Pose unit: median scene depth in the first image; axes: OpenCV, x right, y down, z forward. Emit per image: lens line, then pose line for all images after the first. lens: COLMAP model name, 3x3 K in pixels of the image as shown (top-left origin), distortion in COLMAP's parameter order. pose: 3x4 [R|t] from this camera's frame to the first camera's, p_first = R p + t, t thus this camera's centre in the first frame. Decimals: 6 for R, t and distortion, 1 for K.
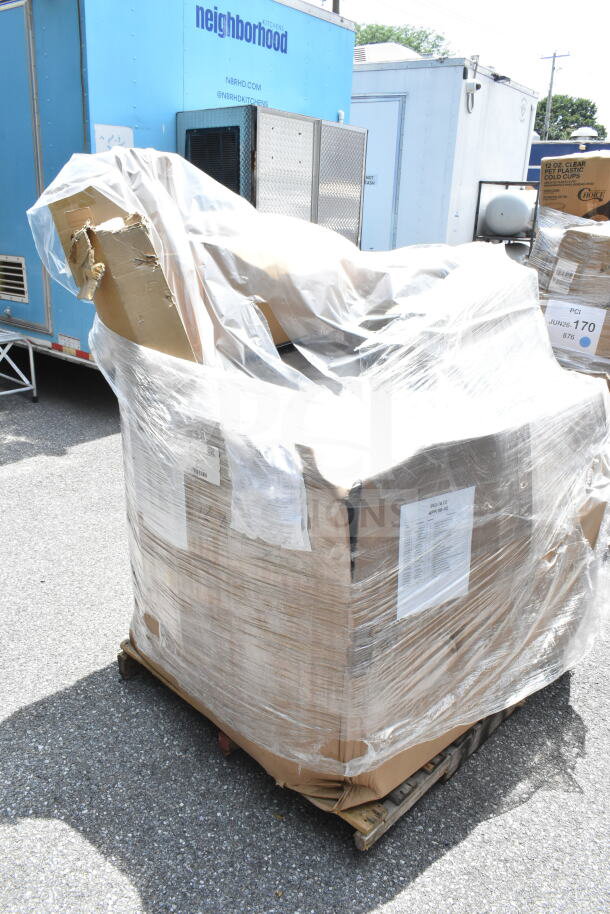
lens RADIAL K [[682.4, 0, 305.0], [0, 682.4, 457.0], [0, 0, 1]] dist [-0.005077, 0.001255]
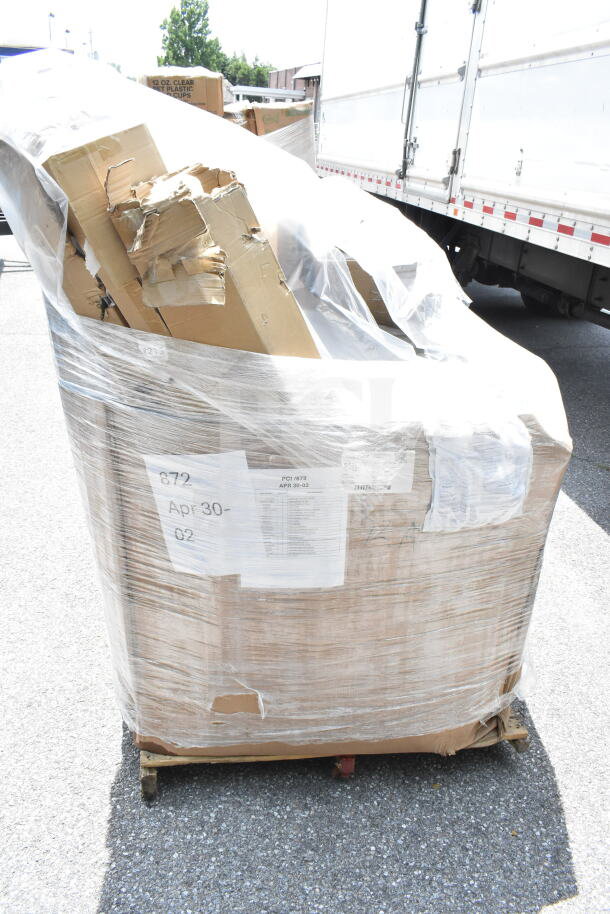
lens RADIAL K [[682.4, 0, 305.0], [0, 682.4, 457.0], [0, 0, 1]] dist [-0.005077, 0.001255]
pose [[0.641599, -0.333937, 0.690534, -0.745692], [0.249930, 0.942141, 0.223394, -0.212476], [-0.725180, 0.029256, 0.687938, 0.474338]]
